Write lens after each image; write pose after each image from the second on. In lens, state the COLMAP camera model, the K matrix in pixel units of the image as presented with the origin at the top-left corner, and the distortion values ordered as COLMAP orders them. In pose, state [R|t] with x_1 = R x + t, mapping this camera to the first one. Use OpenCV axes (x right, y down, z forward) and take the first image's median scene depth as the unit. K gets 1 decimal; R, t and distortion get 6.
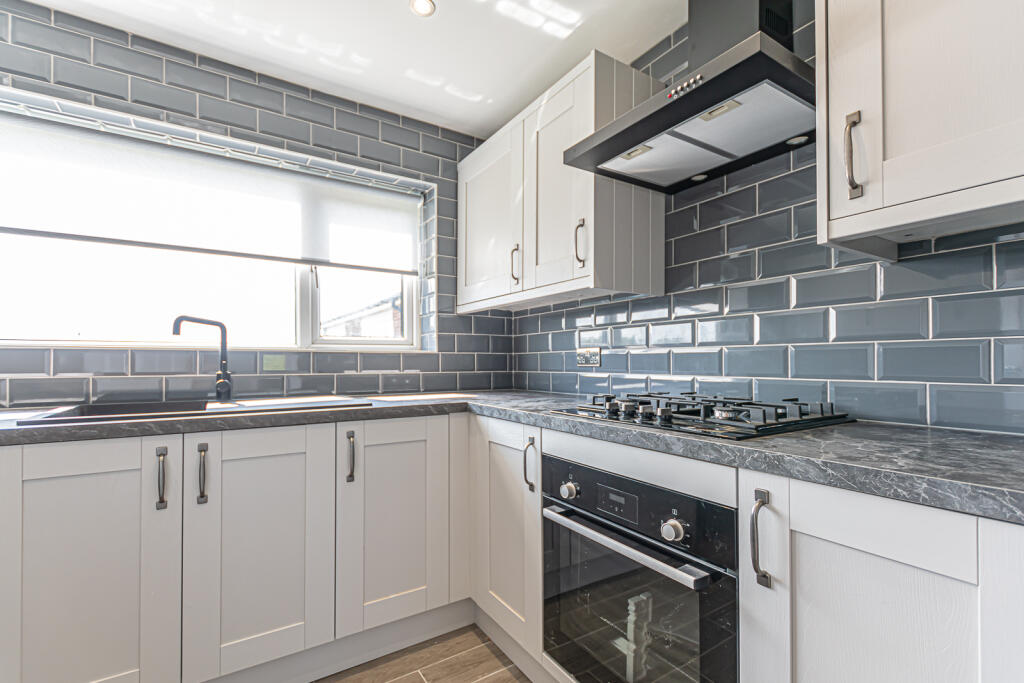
lens RADIAL K [[444.1, 0, 495.5], [0, 444.1, 358.6], [0, 0, 1]] dist [0.012049, -0.004166]
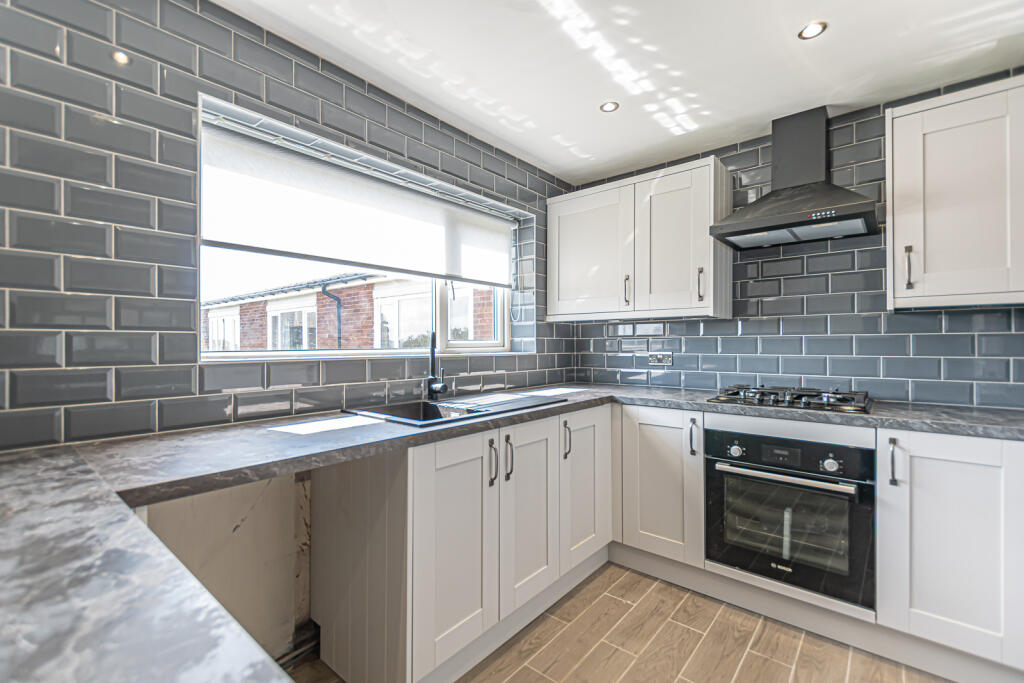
lens RADIAL K [[444.1, 0, 510.5], [0, 444.1, 344.2], [0, 0, 1]] dist [0.012049, -0.004166]
pose [[0.954694, 0.000691, 0.297590, -0.831943], [-0.002282, 0.999985, 0.004999, -0.068397], [-0.297582, -0.005452, 0.954681, -0.207602]]
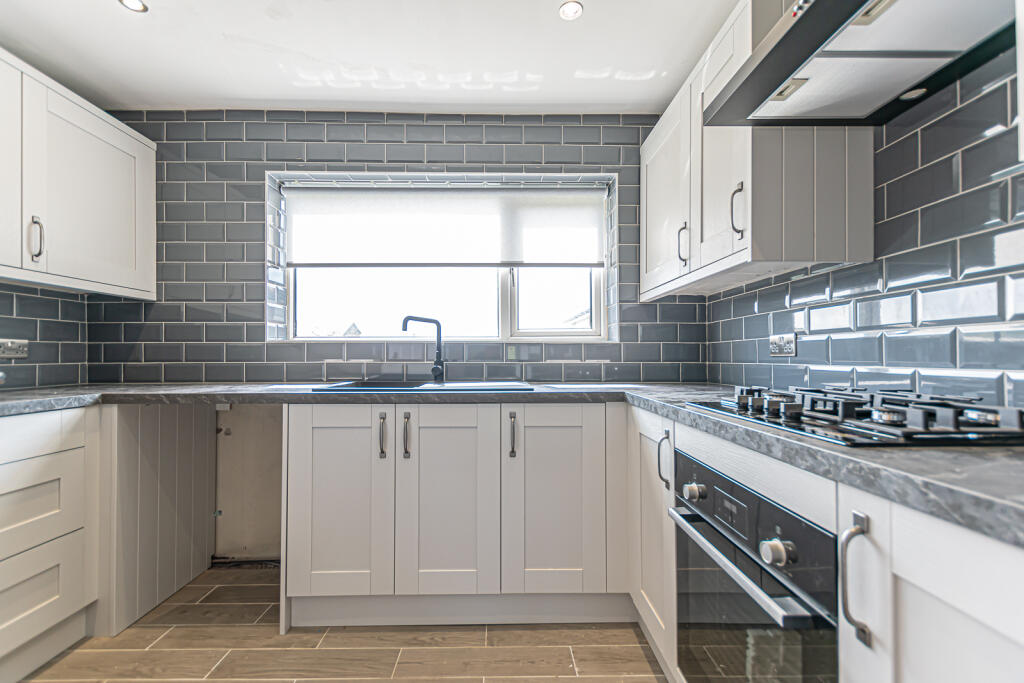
lens RADIAL K [[444.1, 0, 502.4], [0, 444.1, 351.0], [0, 0, 1]] dist [0.012049, -0.004166]
pose [[0.852173, -0.003123, -0.523252, 0.240774], [0.000884, 0.999989, -0.004527, 0.013568], [0.523260, 0.003395, 0.852166, 0.027281]]
